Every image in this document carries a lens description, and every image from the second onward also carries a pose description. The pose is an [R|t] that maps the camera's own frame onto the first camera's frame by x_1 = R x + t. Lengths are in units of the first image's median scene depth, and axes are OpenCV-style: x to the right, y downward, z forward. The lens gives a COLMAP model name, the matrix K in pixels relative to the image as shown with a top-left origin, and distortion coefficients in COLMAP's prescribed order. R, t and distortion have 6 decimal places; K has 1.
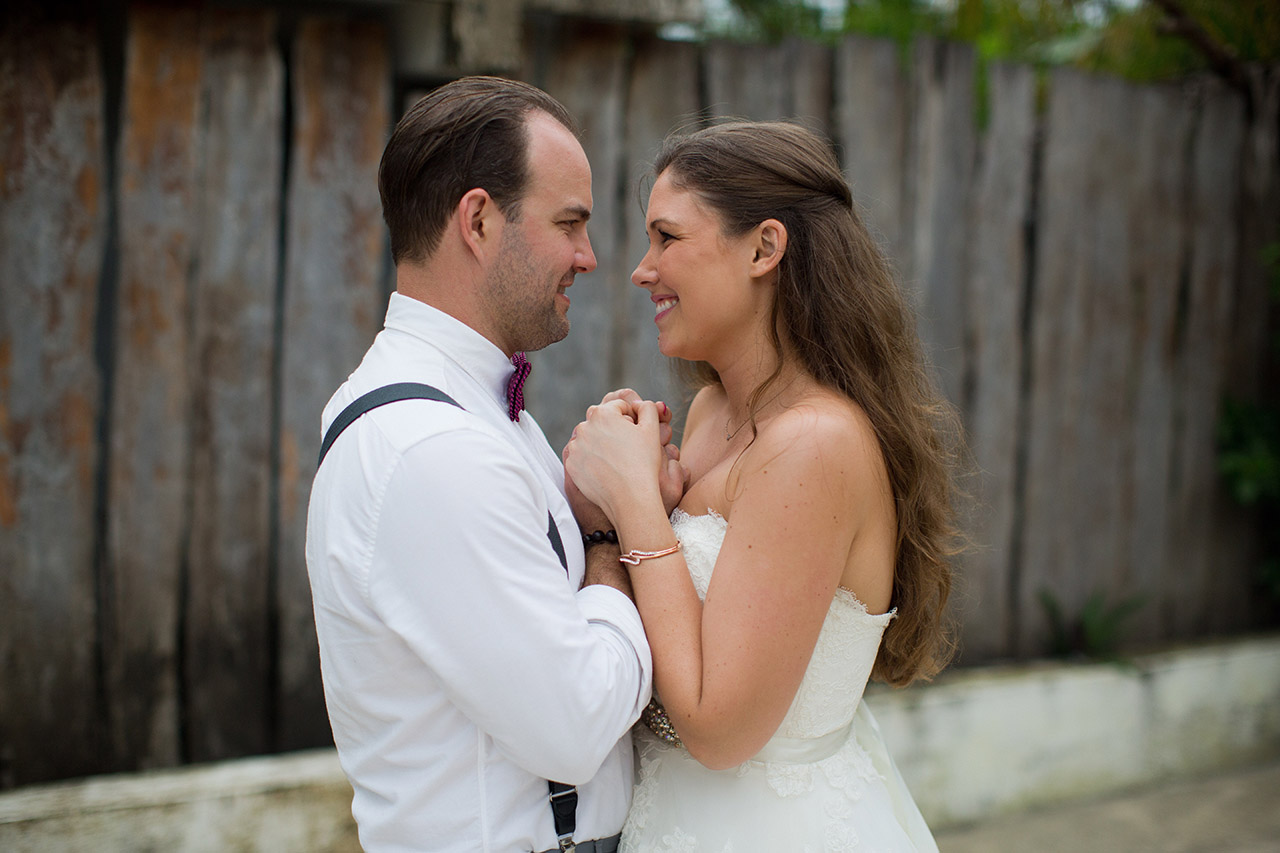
lens RADIAL K [[1803.3, 0, 687.2], [0, 1803.3, 410.6], [0, 0, 1]] dist [-0.122339, 0.000000]
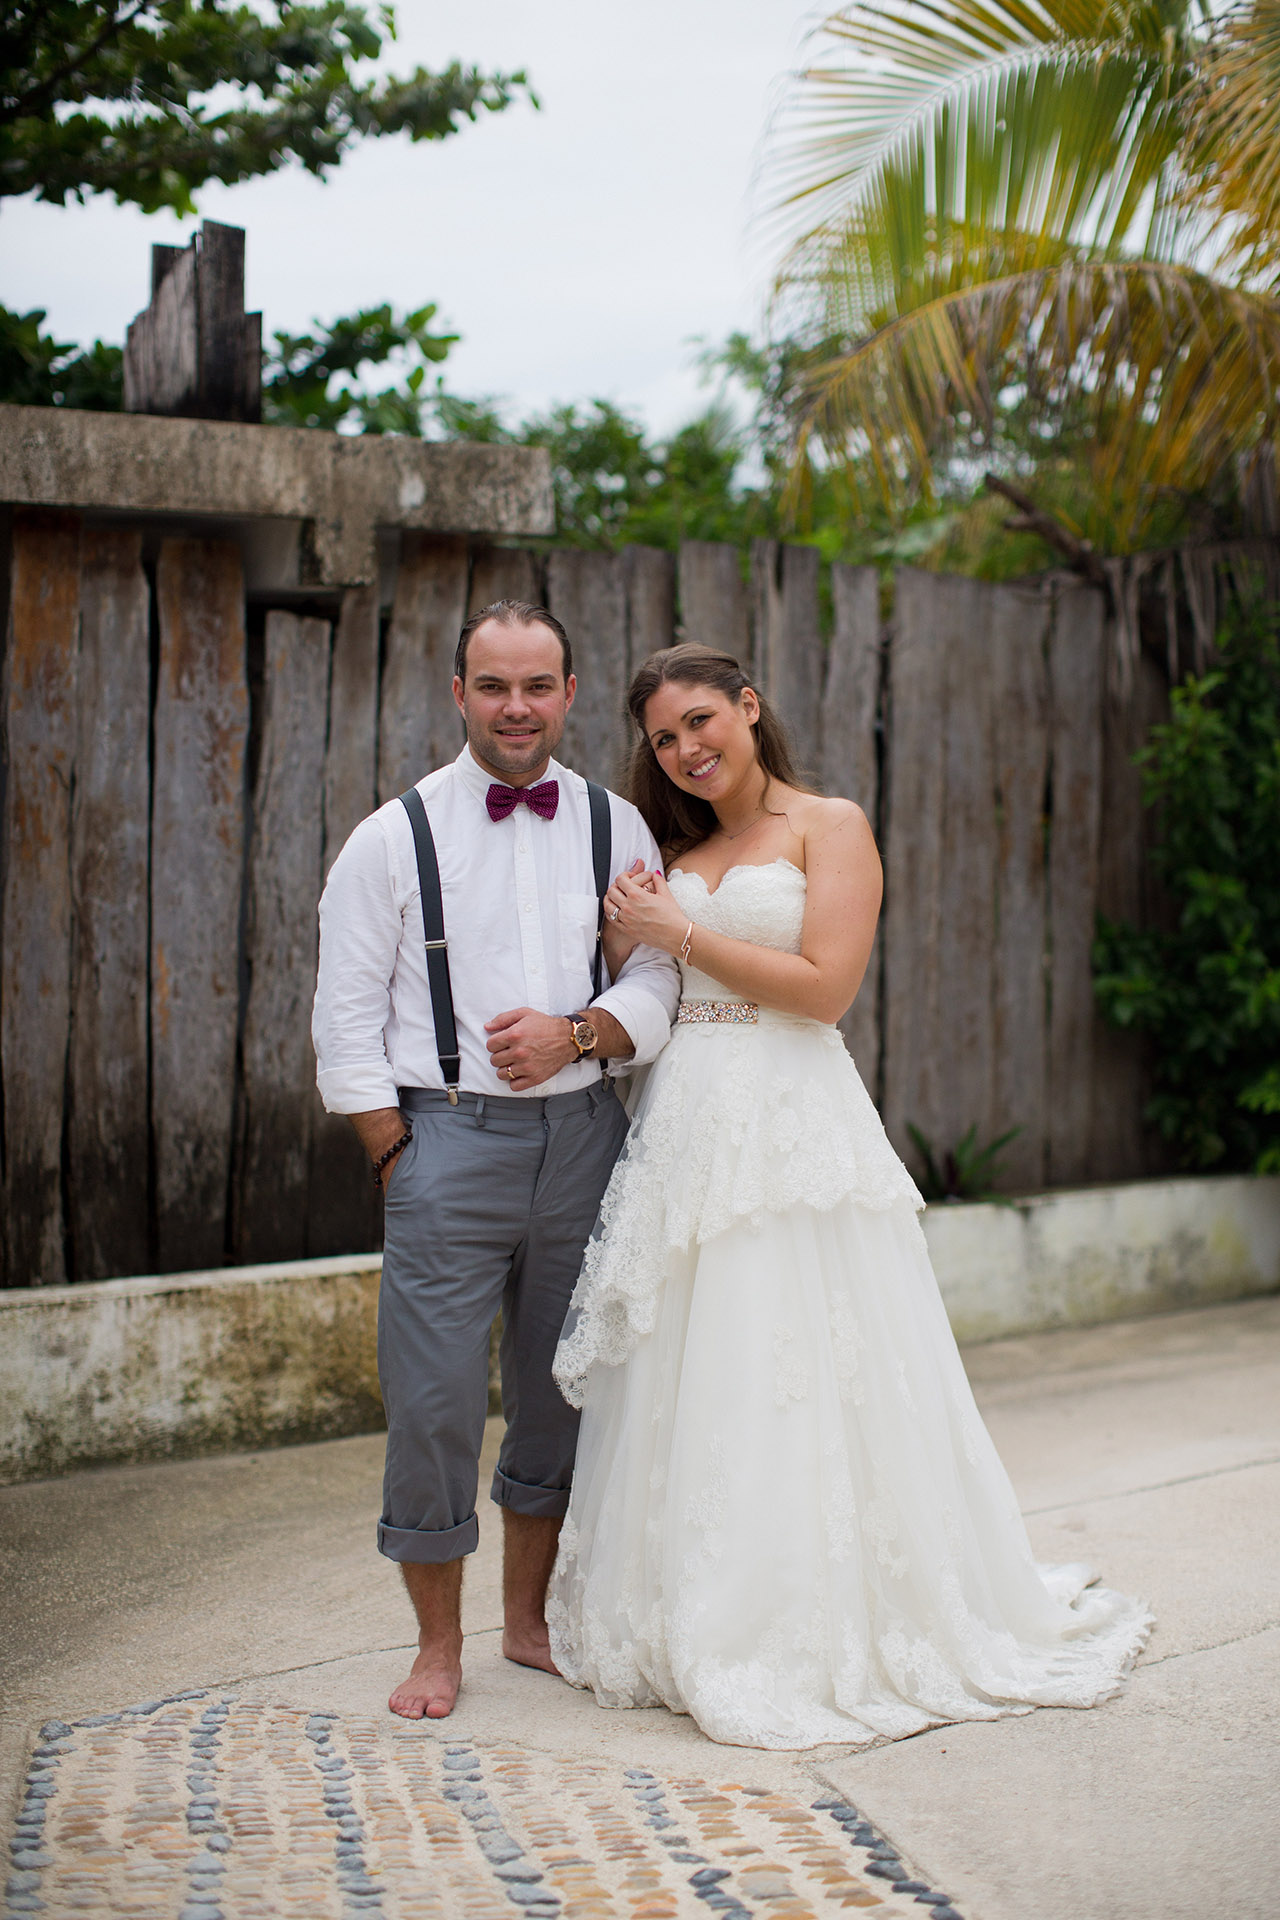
lens RADIAL K [[2705.0, 0, 633.4], [0, 2705.0, 967.8], [0, 0, 1]] dist [-0.122339, 0.000000]
pose [[0.994795, -0.036462, 0.095153, -0.101831], [0.040351, 0.998413, -0.039276, 0.091777], [-0.093570, 0.042911, 0.994688, -0.520039]]
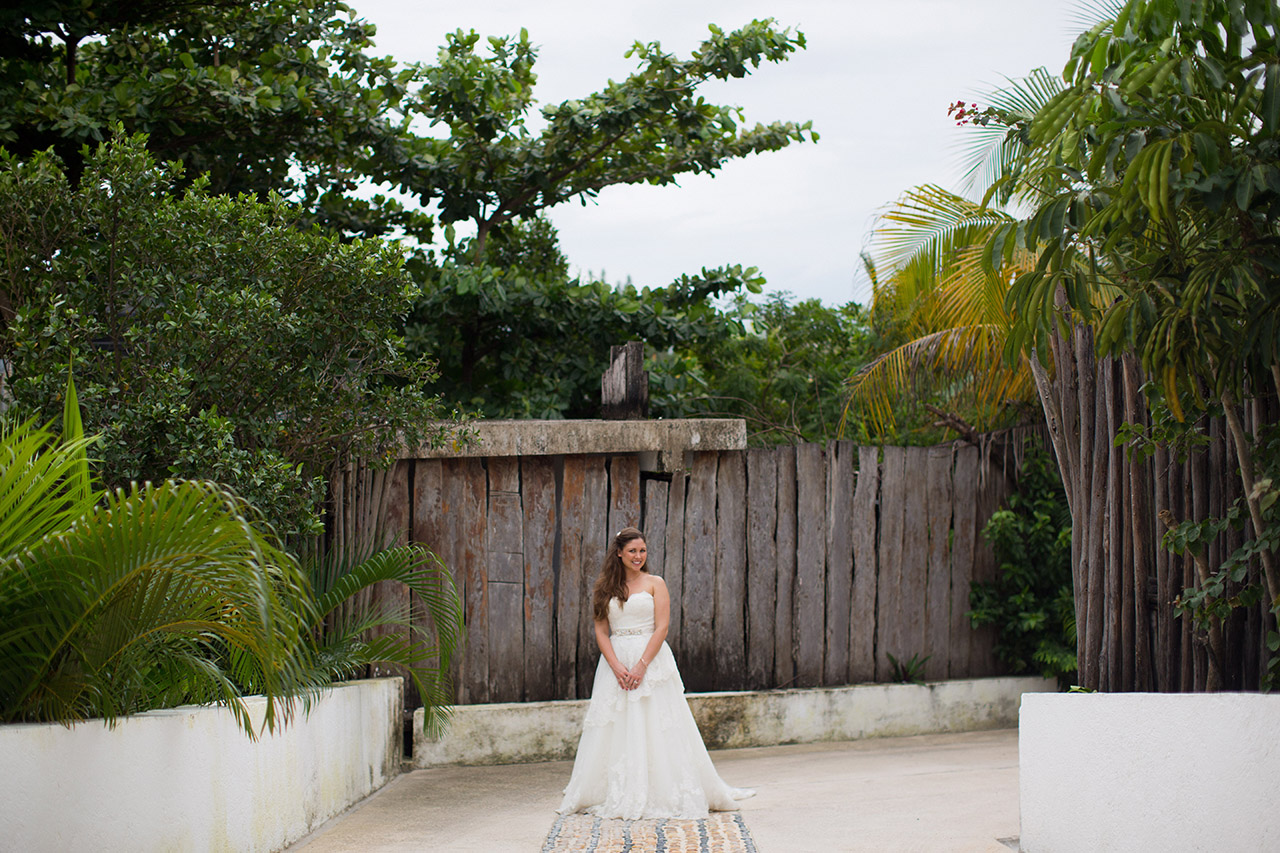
lens RADIAL K [[1803.3, 0, 643.8], [0, 1803.3, 423.5], [0, 0, 1]] dist [-0.122339, 0.000000]
pose [[0.996496, -0.019406, -0.081362, 0.092383], [0.011818, 0.995622, -0.092722, 0.012741], [0.082805, 0.091436, 0.992362, -2.065428]]
